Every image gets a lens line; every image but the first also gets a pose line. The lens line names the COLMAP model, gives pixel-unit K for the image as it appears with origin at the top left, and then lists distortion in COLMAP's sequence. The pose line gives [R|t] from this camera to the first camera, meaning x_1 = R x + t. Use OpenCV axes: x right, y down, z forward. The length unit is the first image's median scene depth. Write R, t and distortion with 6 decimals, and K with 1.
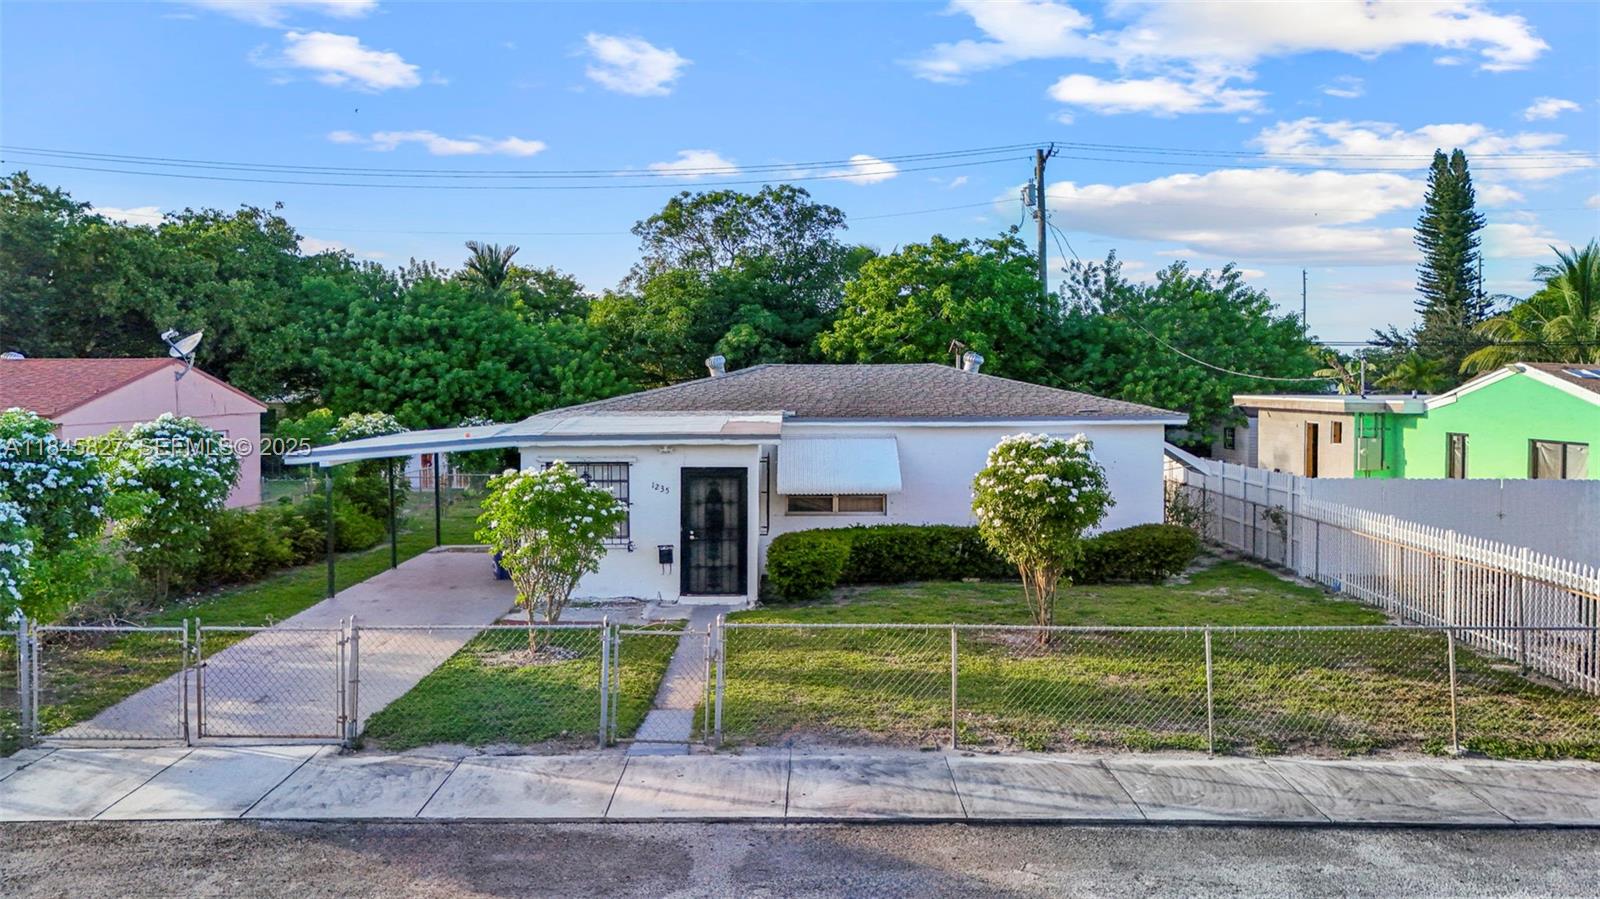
lens RADIAL K [[1173.3, 0, 799.5], [0, 1173.3, 432.8], [0, 0, 1]] dist [0.096327, -0.082725]
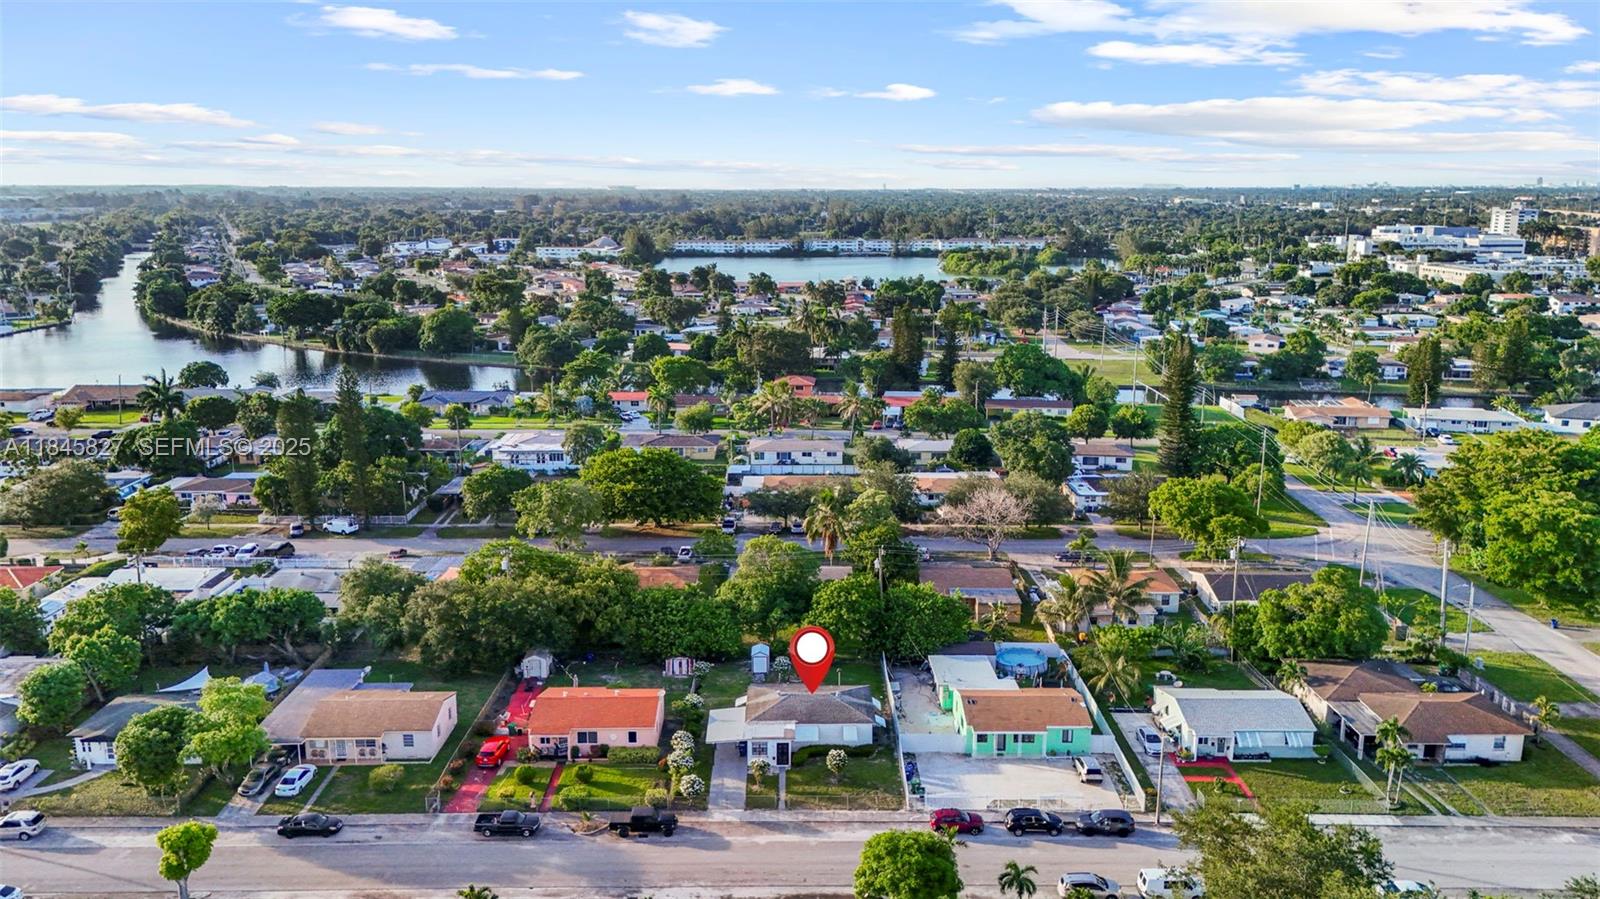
lens RADIAL K [[1153.8, 0, 800.0], [0, 1153.8, 449.5], [0, 0, 1]] dist [0.169955, -0.519729]
pose [[0.999990, -0.001887, 0.004057, -0.010362], [0.001198, 0.986540, 0.163515, -1.834197], [-0.004311, -0.163509, 0.986532, -3.429129]]
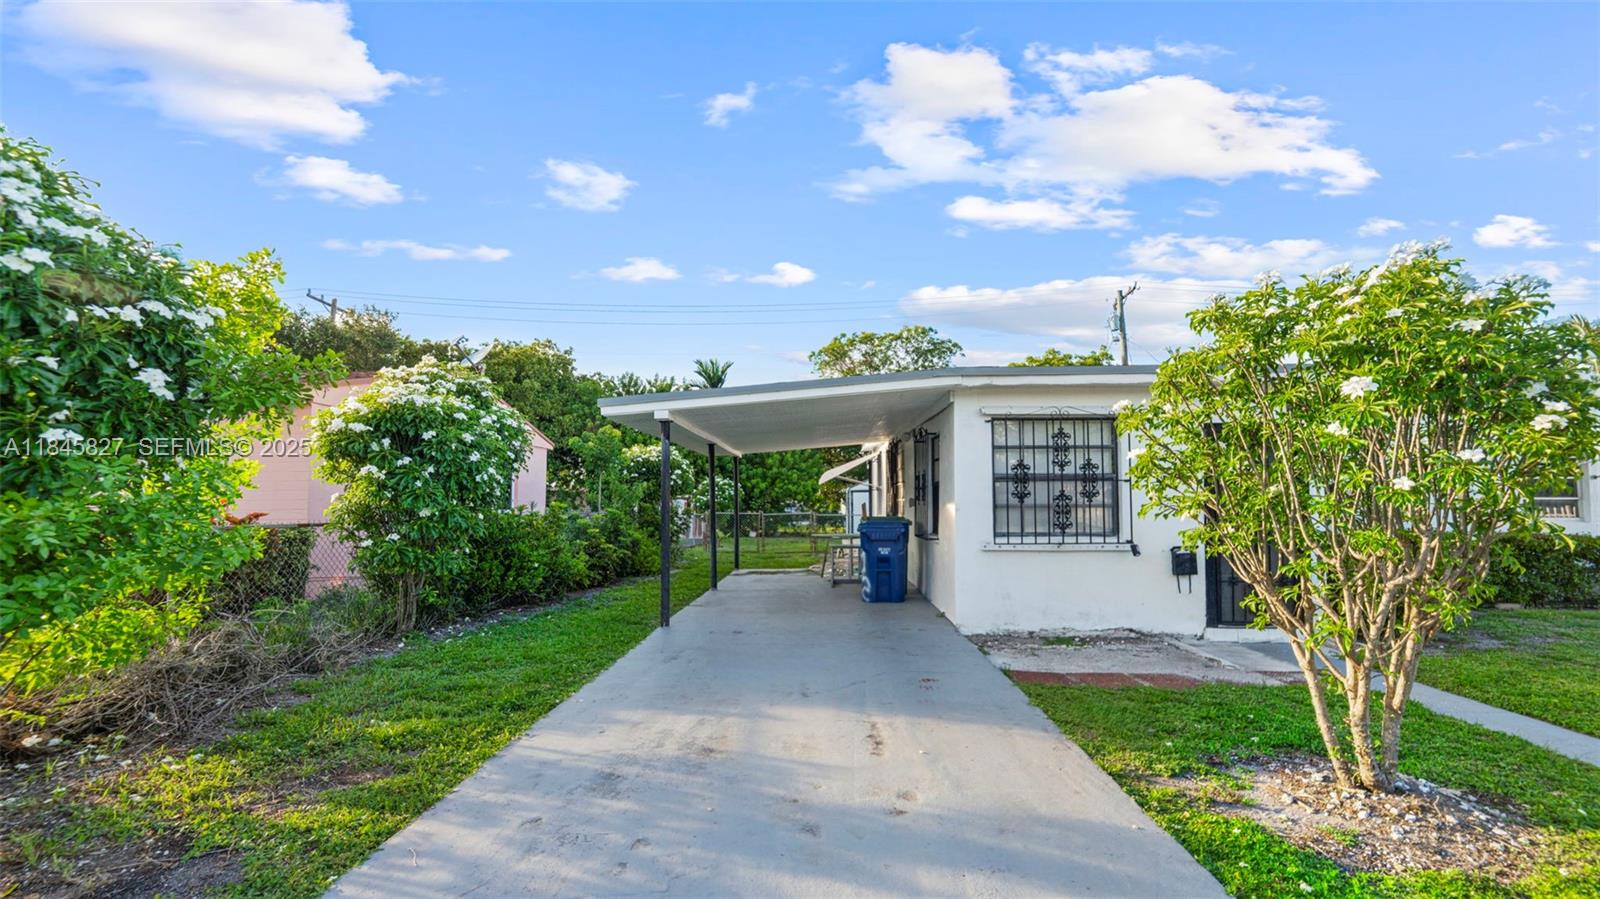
lens RADIAL K [[648.5, 0, 821.0], [0, 648.5, 471.0], [0, 0, 1]] dist [-0.003139, -0.000422]
pose [[0.999956, -0.001320, -0.009260, -0.256119], [0.000415, 0.995285, -0.096995, 0.074391], [0.009345, 0.096987, 0.995242, 0.541840]]
